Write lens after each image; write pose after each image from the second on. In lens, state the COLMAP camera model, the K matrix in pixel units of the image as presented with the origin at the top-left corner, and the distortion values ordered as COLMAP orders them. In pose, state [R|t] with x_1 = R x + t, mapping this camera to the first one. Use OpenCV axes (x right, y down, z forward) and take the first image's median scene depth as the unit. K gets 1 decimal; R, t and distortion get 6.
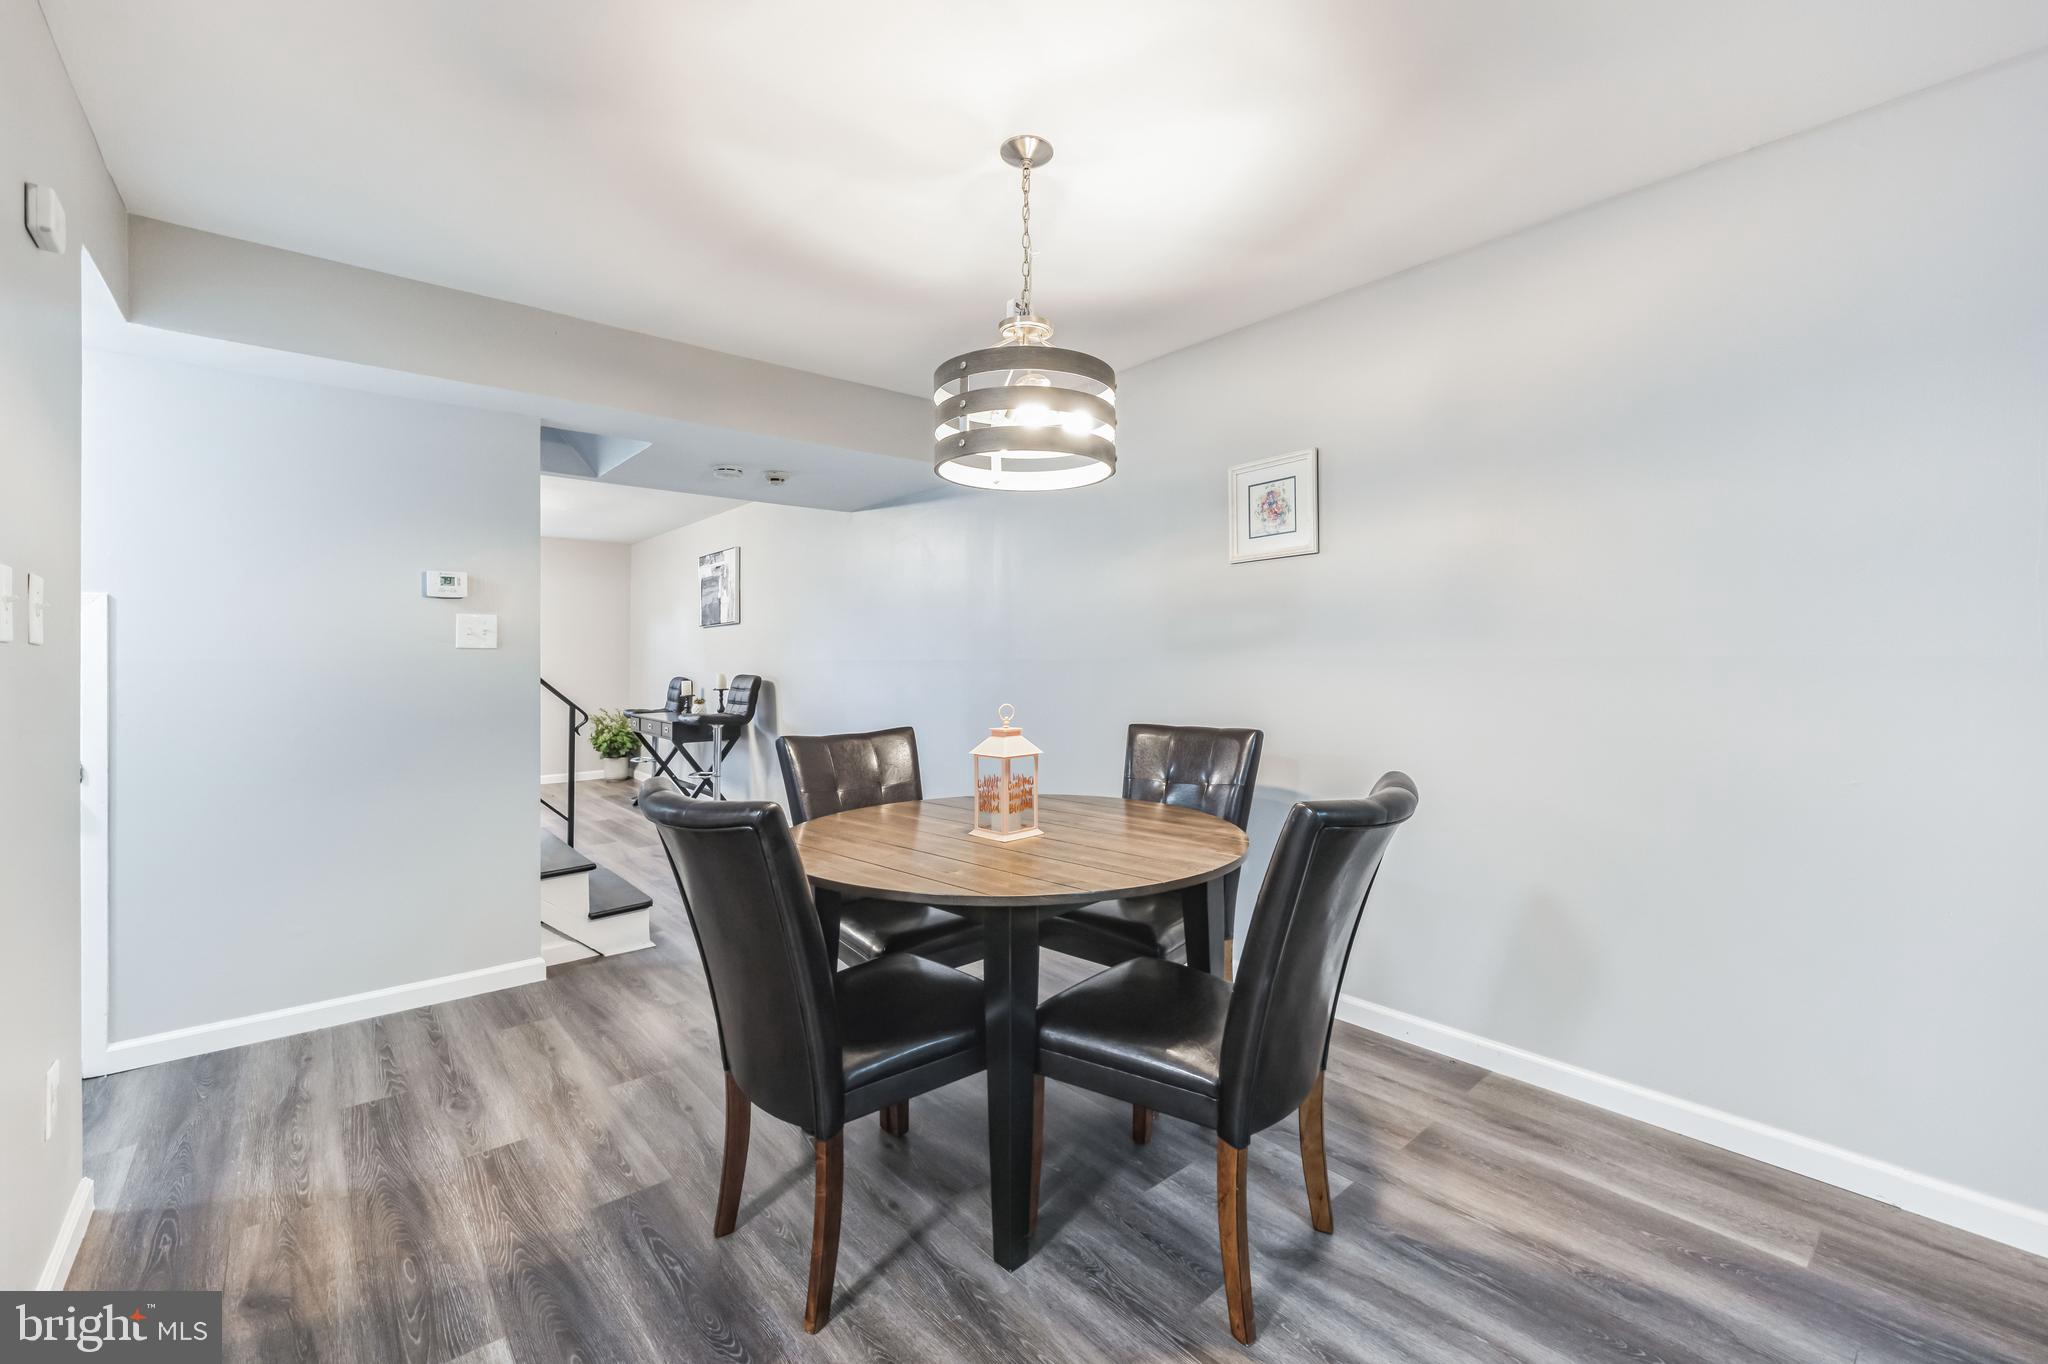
lens RADIAL K [[859.6, 0, 1037.3], [0, 859.6, 683.6], [0, 0, 1]] dist [0.020669, 0.000120]
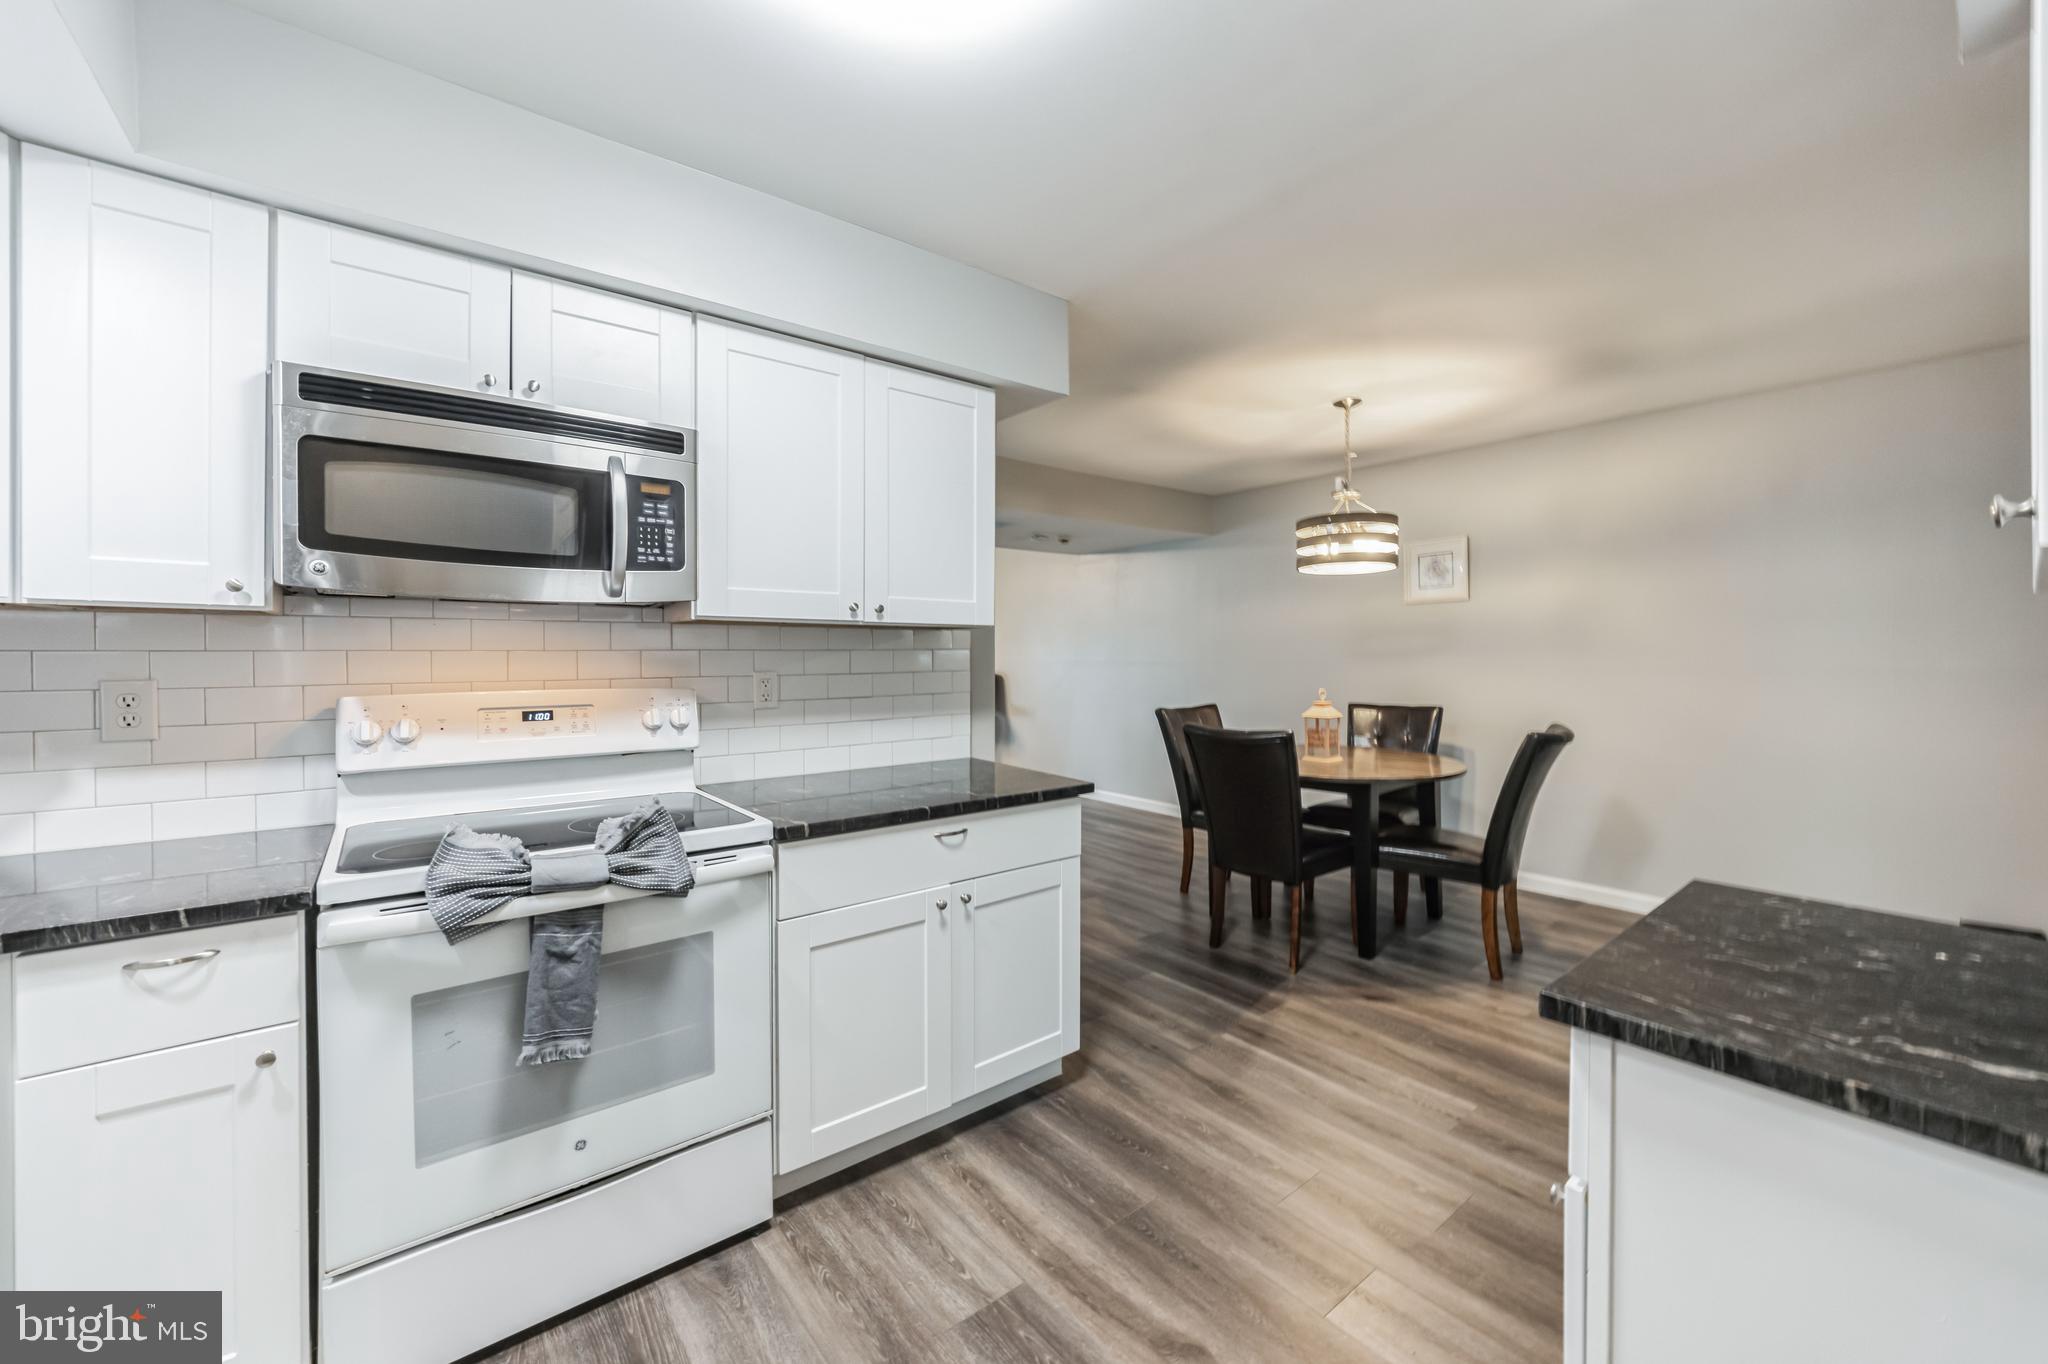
lens RADIAL K [[798.9, 0, 1003.5], [0, 798.9, 684.8], [0, 0, 1]] dist [0.000554, -0.000525]
pose [[0.998259, -0.004345, -0.058824, -0.639715], [0.004528, 0.999985, 0.002985, 0.004810], [0.058811, -0.003246, 0.998264, -0.781073]]
